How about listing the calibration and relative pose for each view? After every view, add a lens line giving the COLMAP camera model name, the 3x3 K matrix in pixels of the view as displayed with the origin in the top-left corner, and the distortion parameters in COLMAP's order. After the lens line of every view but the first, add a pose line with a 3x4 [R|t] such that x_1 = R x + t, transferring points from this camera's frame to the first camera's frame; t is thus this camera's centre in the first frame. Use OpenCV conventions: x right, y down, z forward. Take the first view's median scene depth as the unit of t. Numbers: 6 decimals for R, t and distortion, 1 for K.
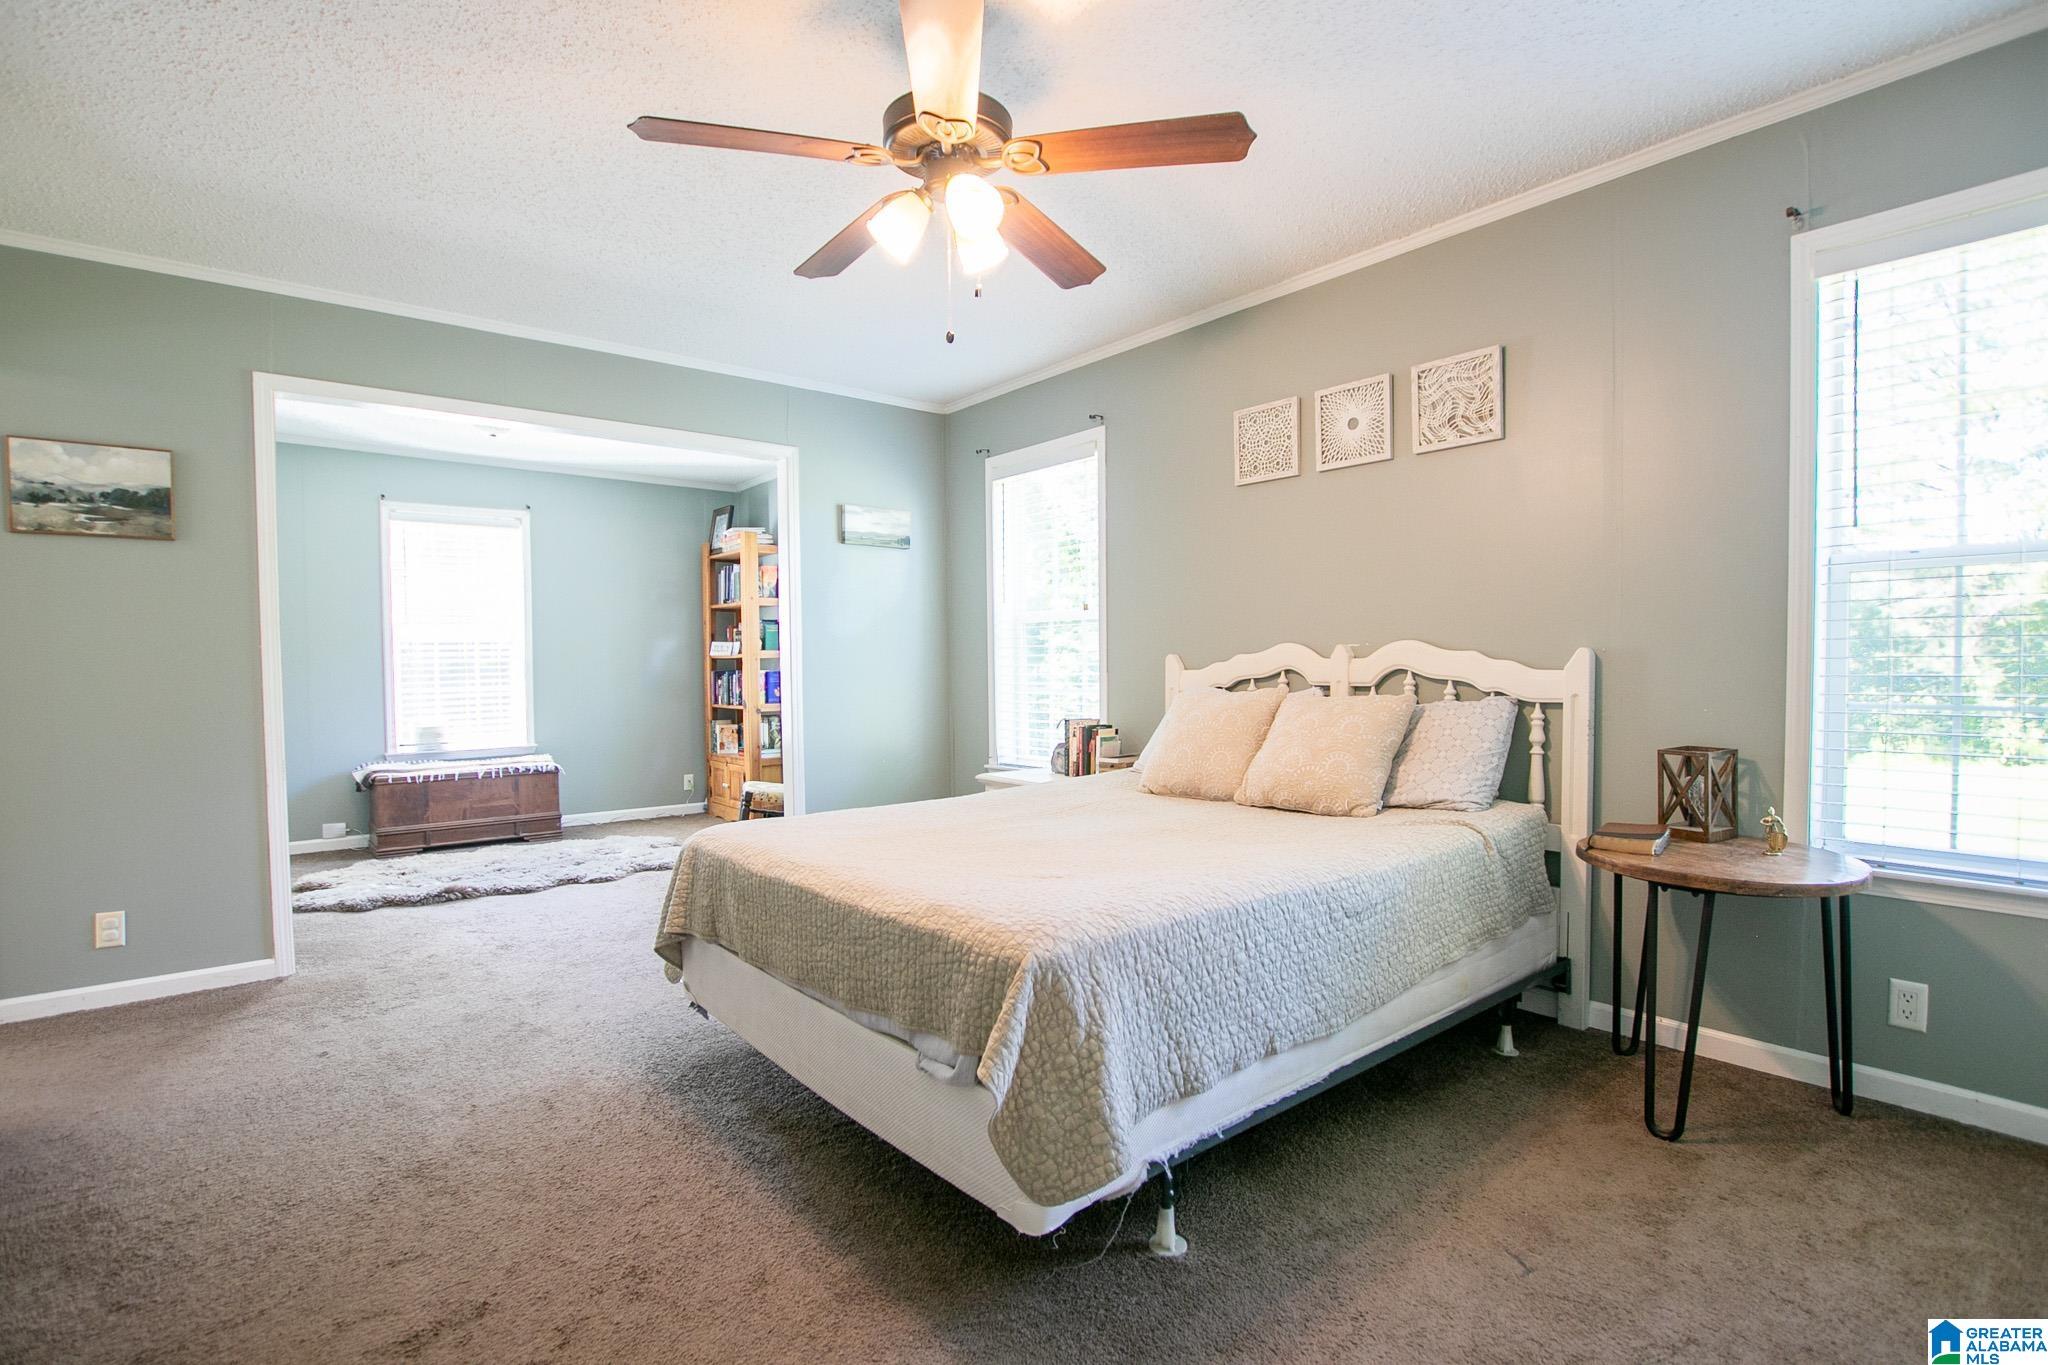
lens RADIAL K [[952.6, 0, 1012.9], [0, 952.6, 692.6], [0, 0, 1]] dist [-0.025699, -0.000377]
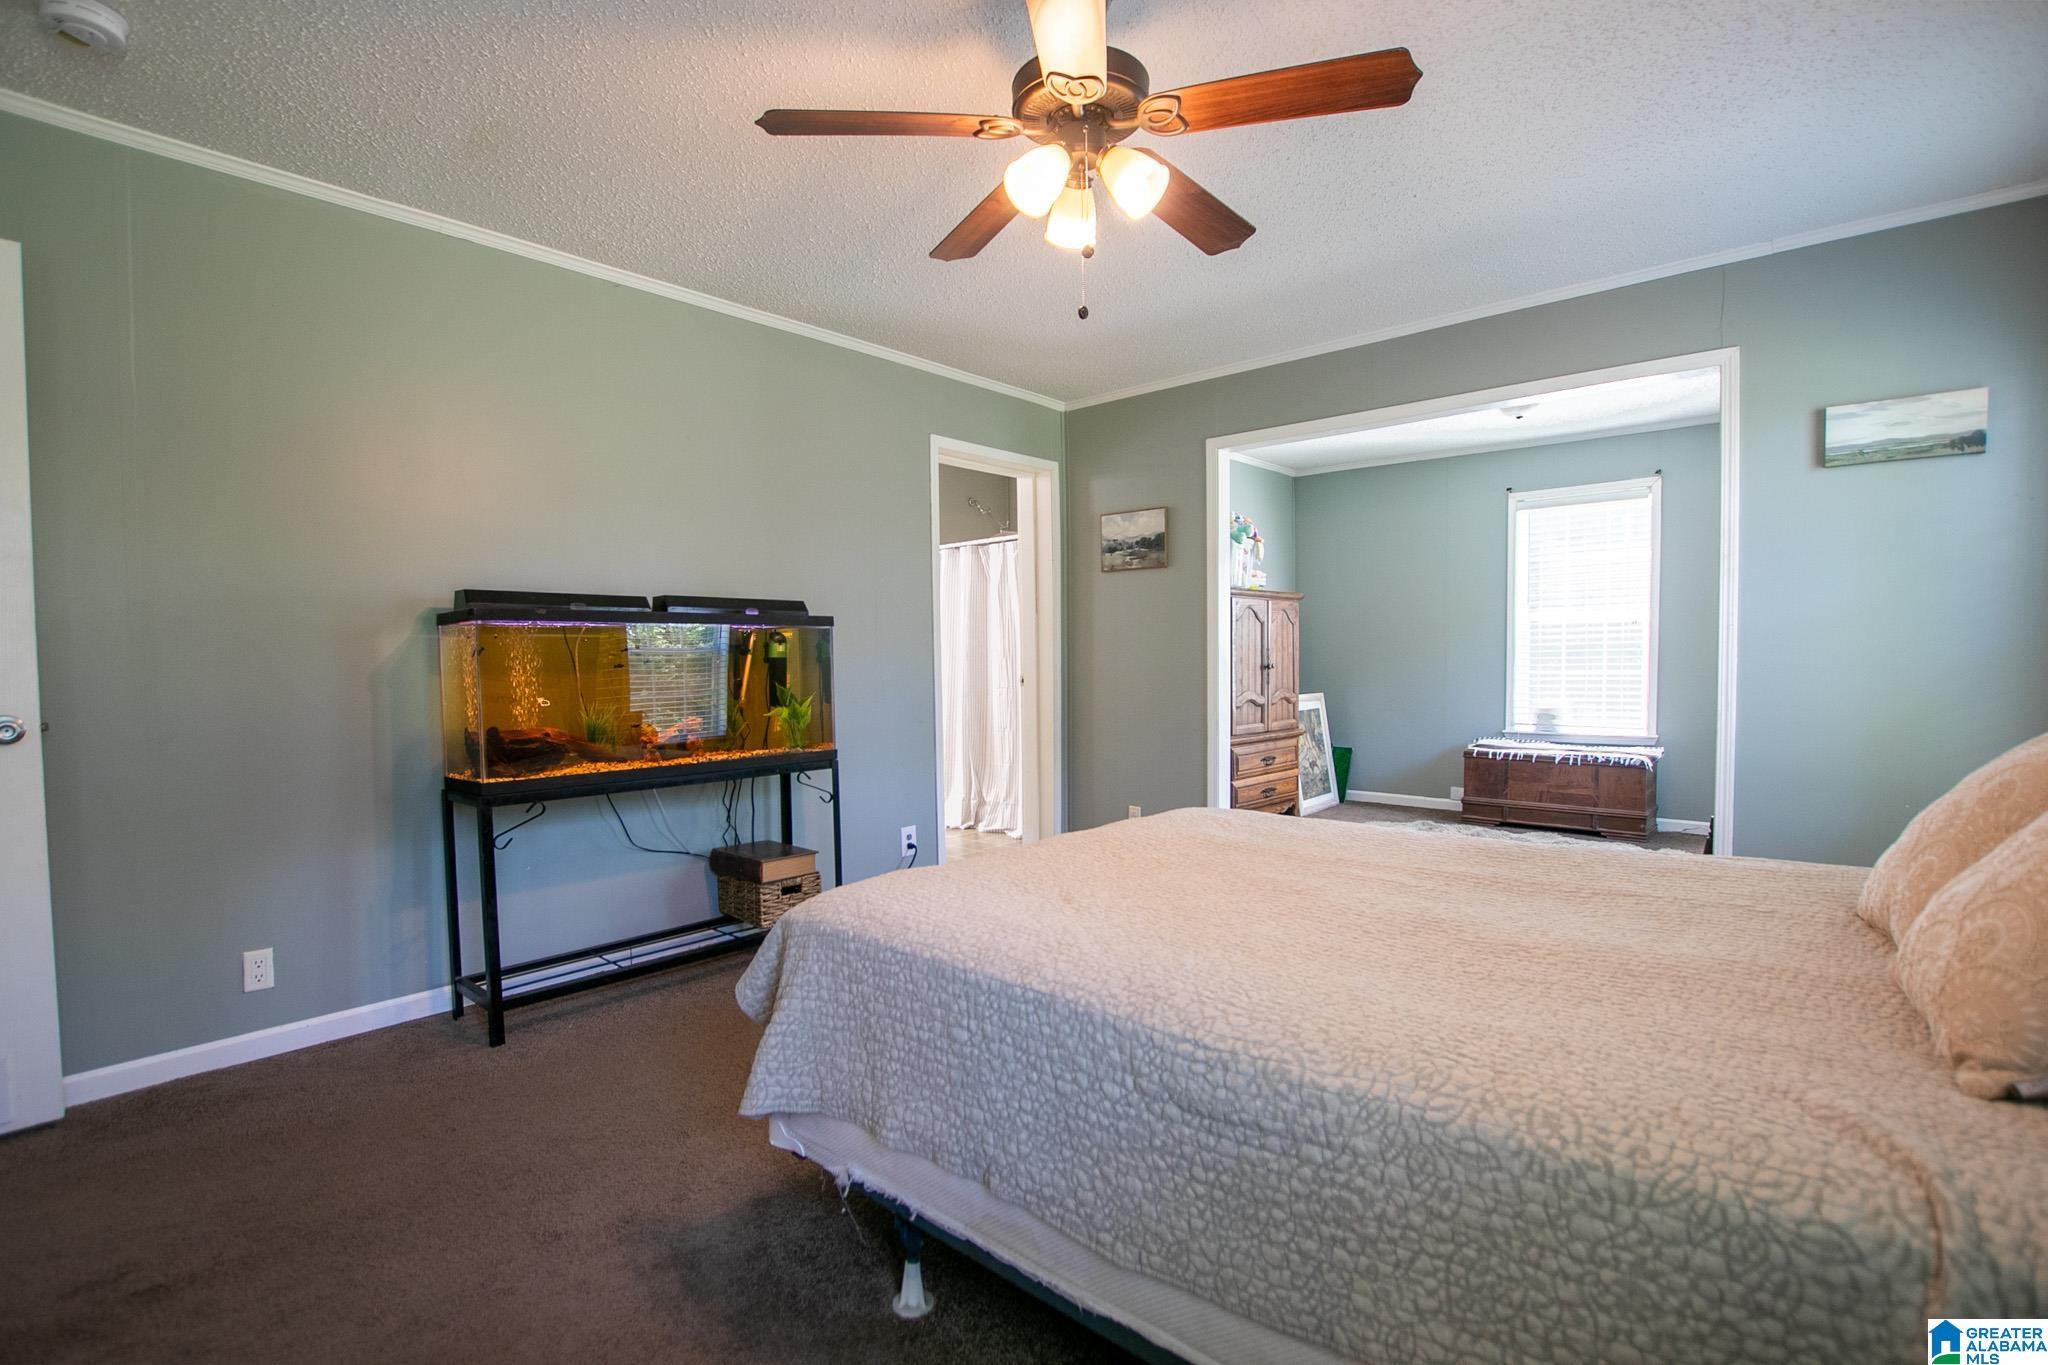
lens RADIAL K [[952.6, 0, 1012.8], [0, 952.6, 692.7], [0, 0, 1]] dist [-0.025699, -0.000377]
pose [[0.160095, 0.047161, -0.985974, 0.600243], [-0.022939, 0.998766, 0.044048, -0.024935], [0.986835, 0.015565, 0.160980, 0.540076]]
